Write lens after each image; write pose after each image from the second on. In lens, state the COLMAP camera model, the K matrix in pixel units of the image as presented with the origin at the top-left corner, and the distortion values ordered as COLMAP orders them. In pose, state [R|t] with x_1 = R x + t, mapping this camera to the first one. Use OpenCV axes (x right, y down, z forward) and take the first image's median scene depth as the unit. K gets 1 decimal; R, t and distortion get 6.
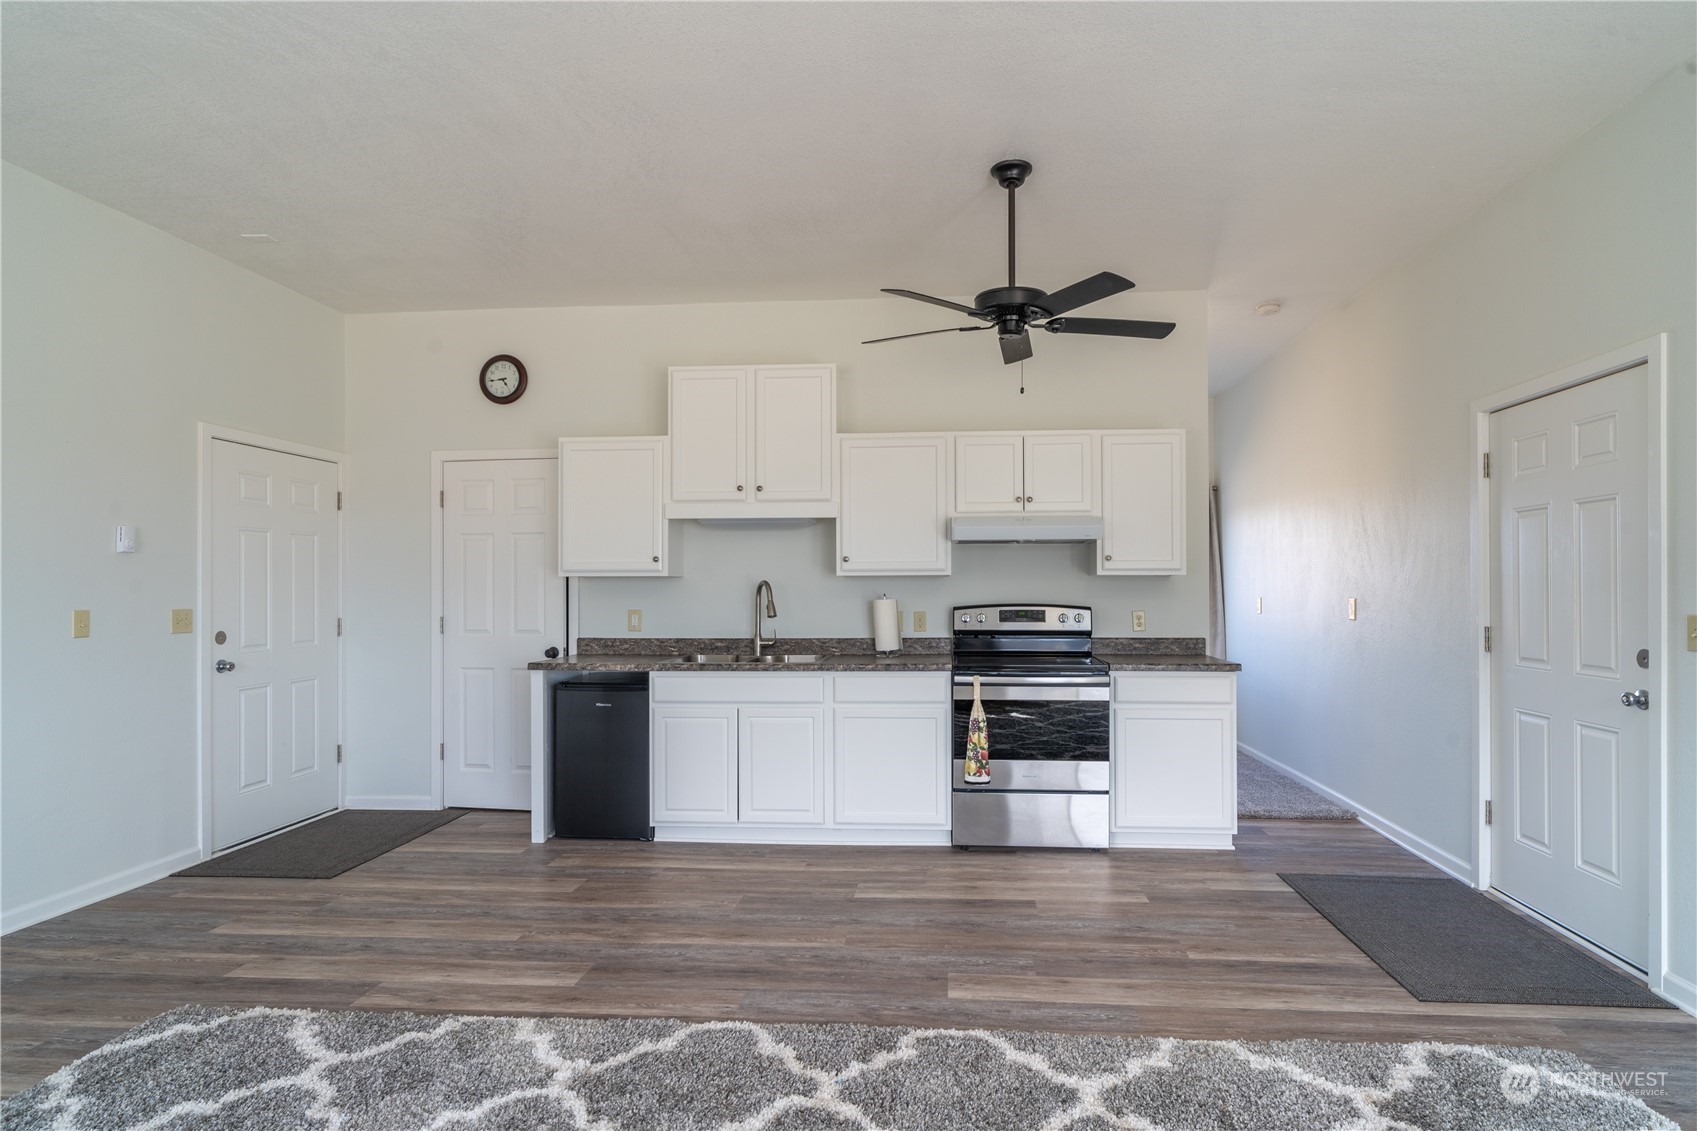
lens RADIAL K [[867.1, 0, 853.2], [0, 867.1, 591.6], [0, 0, 1]] dist [-0.001985, 0.000031]
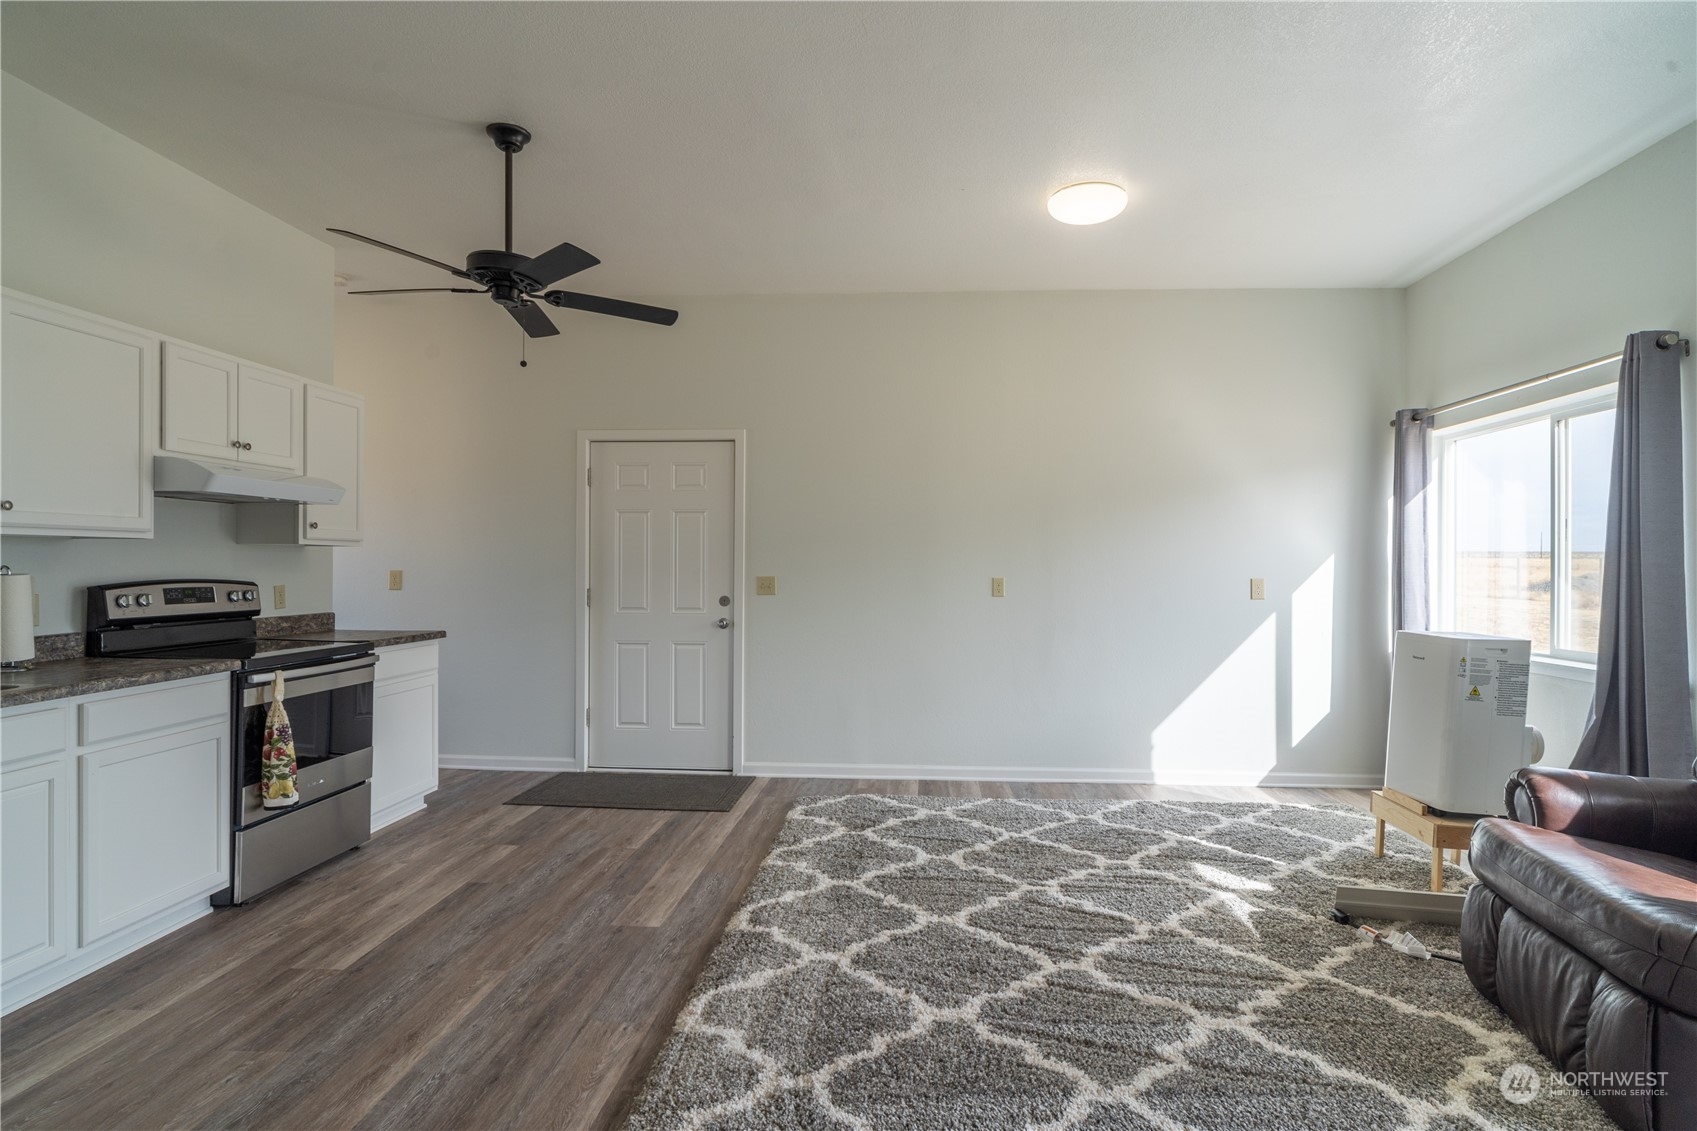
lens RADIAL K [[899.8, 0, 855.5], [0, 899.8, 574.1], [0, 0, 1]] dist [0.003118, 0.000476]
pose [[-0.006787, -0.006176, 0.999958, -0.763602], [-0.001141, 0.999980, 0.006169, 0.005525], [-0.999976, -0.001100, -0.006794, 0.551756]]
